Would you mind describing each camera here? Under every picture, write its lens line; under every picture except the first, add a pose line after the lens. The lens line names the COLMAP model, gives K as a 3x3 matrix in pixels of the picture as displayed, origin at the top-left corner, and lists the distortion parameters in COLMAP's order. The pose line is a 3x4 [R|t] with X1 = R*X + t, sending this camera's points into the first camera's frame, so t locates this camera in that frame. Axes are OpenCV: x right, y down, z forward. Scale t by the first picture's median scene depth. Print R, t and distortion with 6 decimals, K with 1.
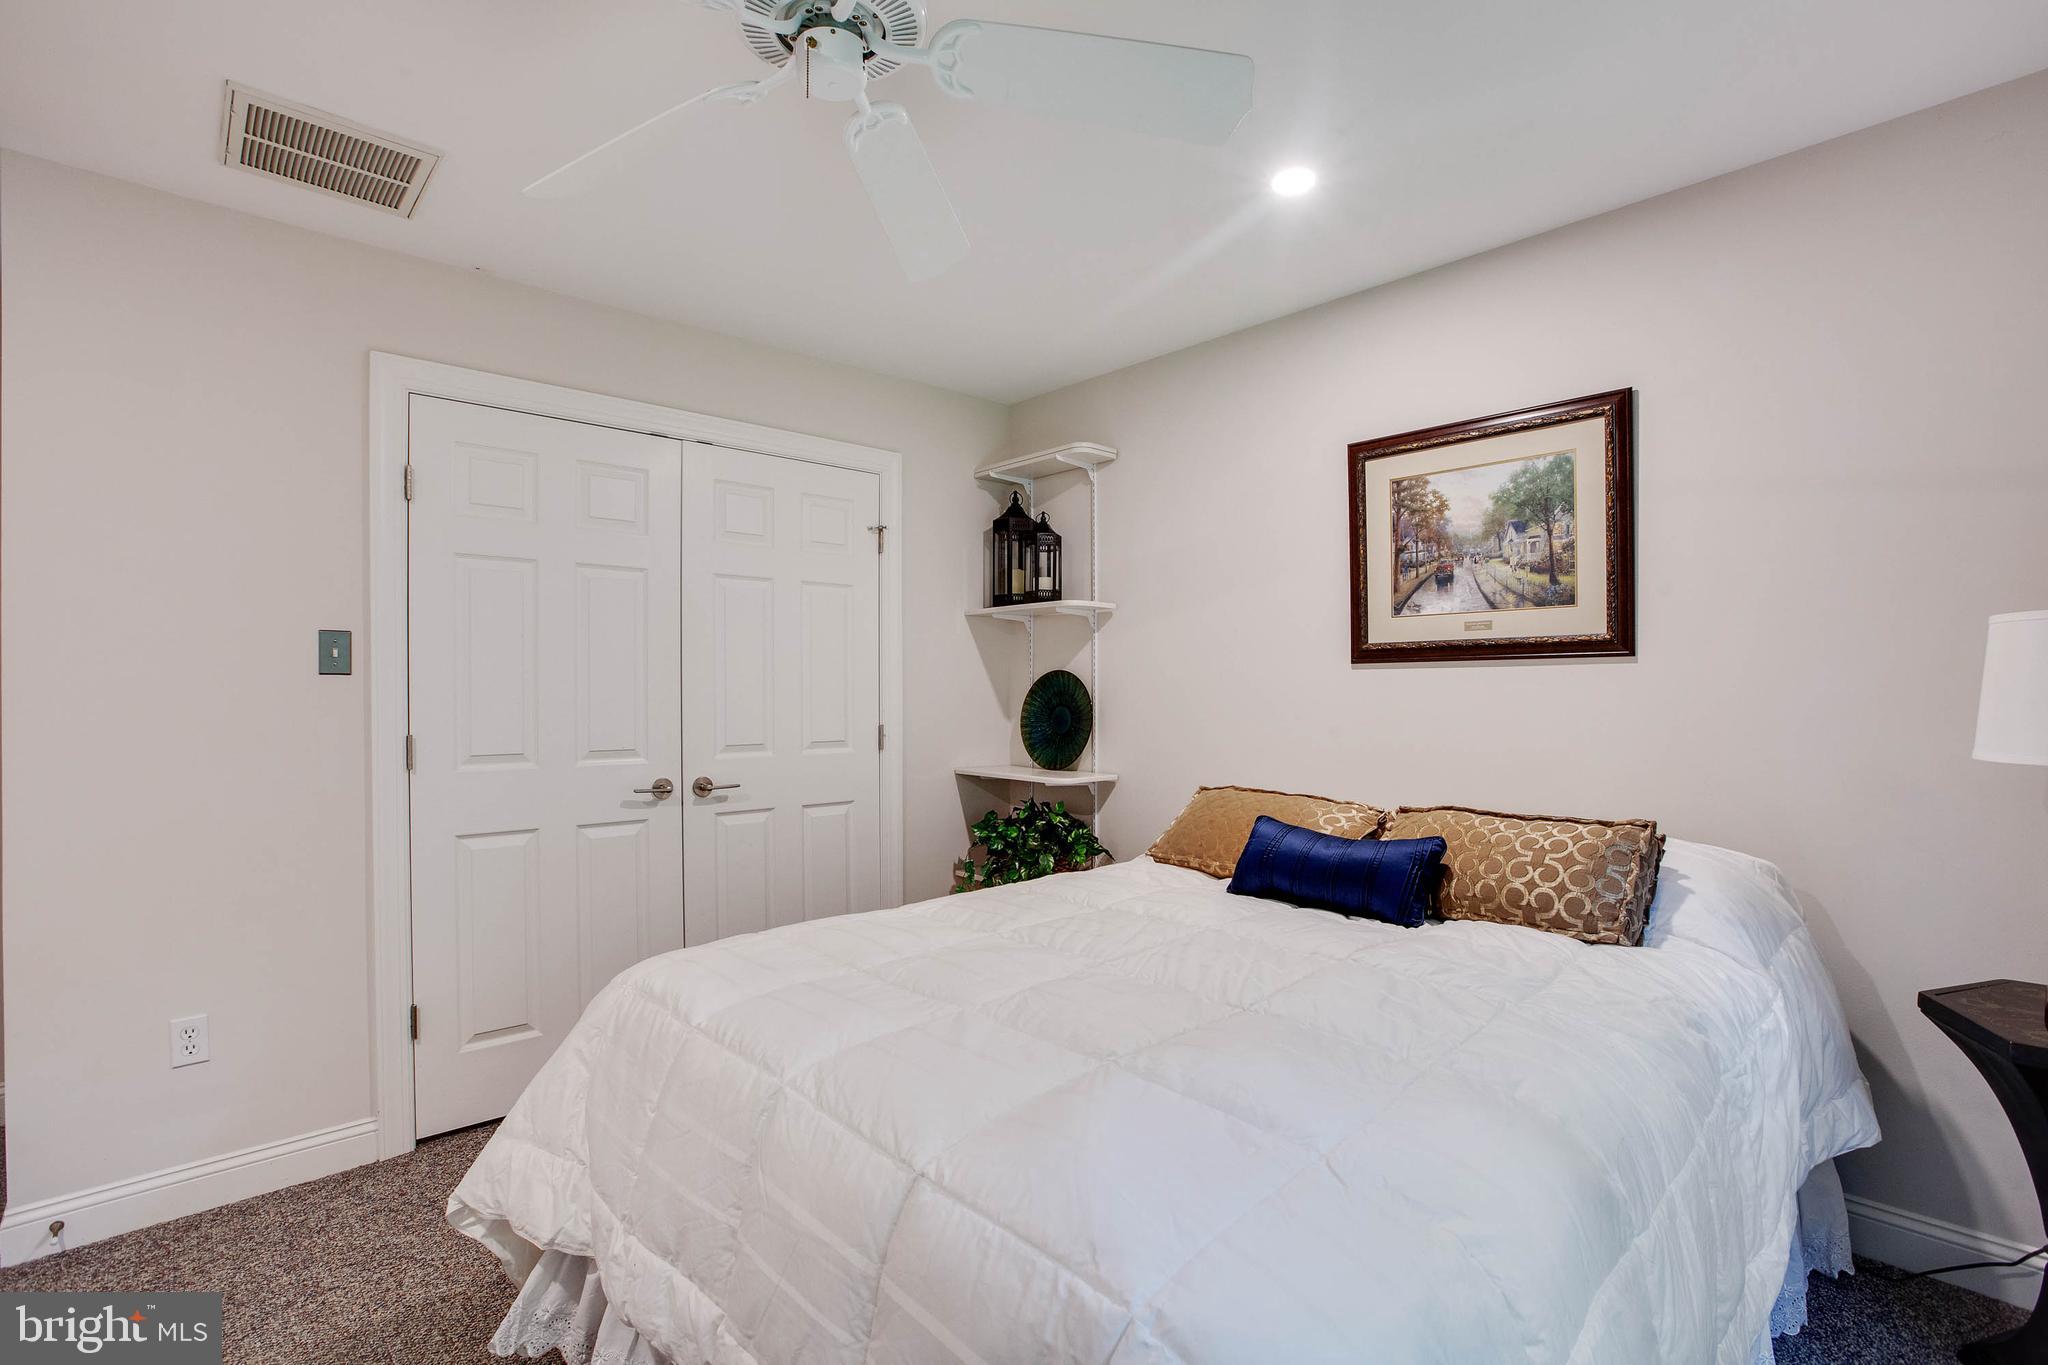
lens RADIAL K [[966.7, 0, 1024.5], [0, 966.7, 706.4], [0, 0, 1]] dist [-0.072908, 0.062364]
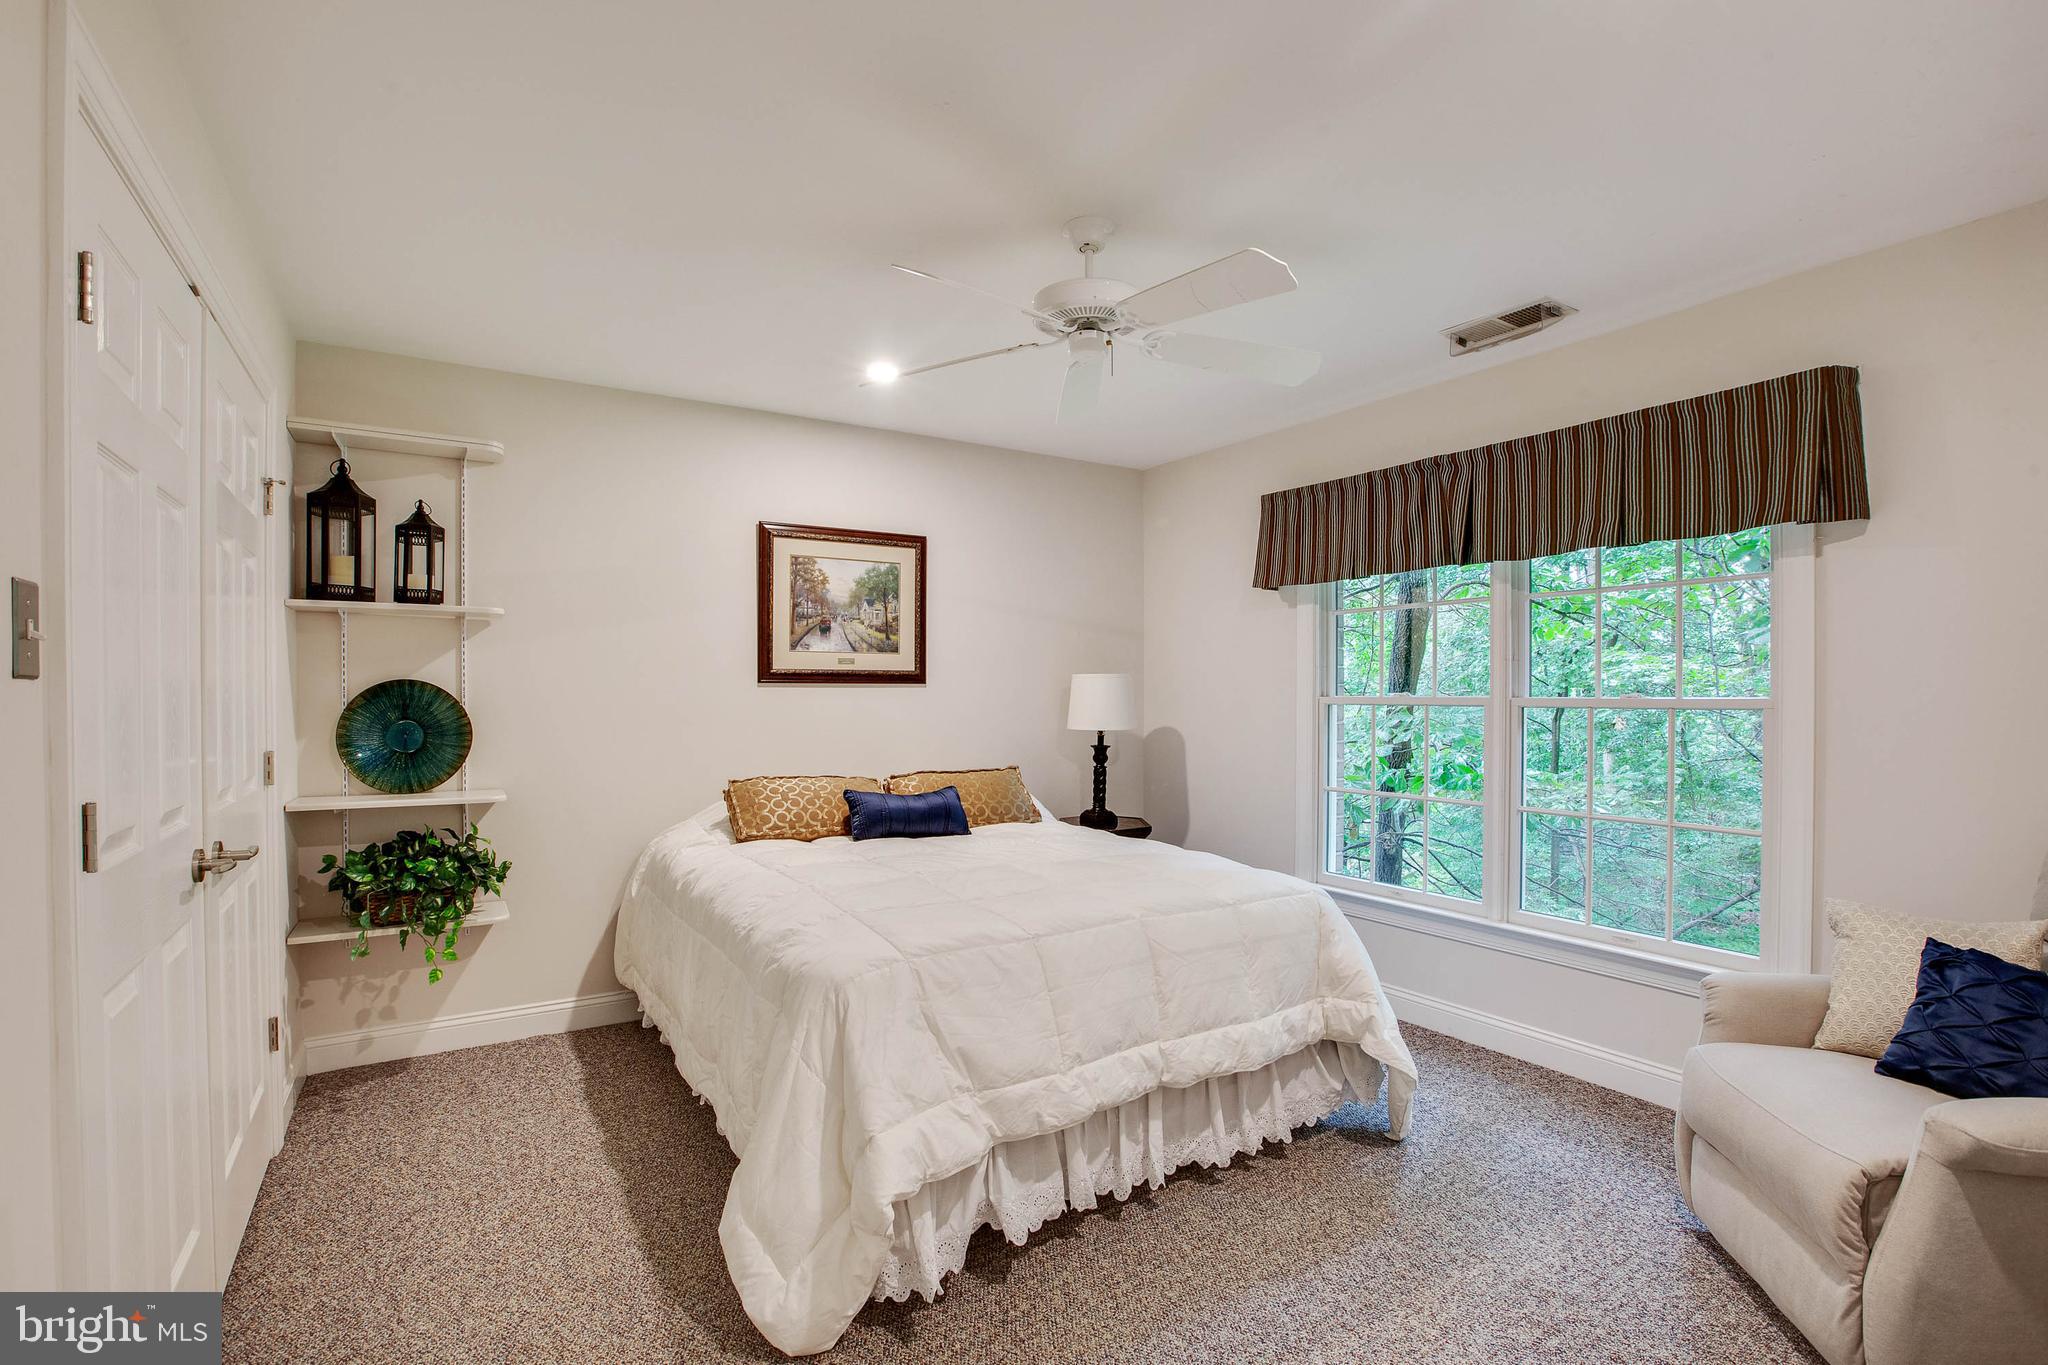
lens RADIAL K [[966.7, 0, 1024.5], [0, 966.7, 706.4], [0, 0, 1]] dist [-0.072908, 0.062364]
pose [[0.187907, -0.006946, 0.982162, -1.005397], [0.014147, 0.999890, 0.004365, -0.013093], [-0.982085, 0.013074, 0.187985, 0.408152]]
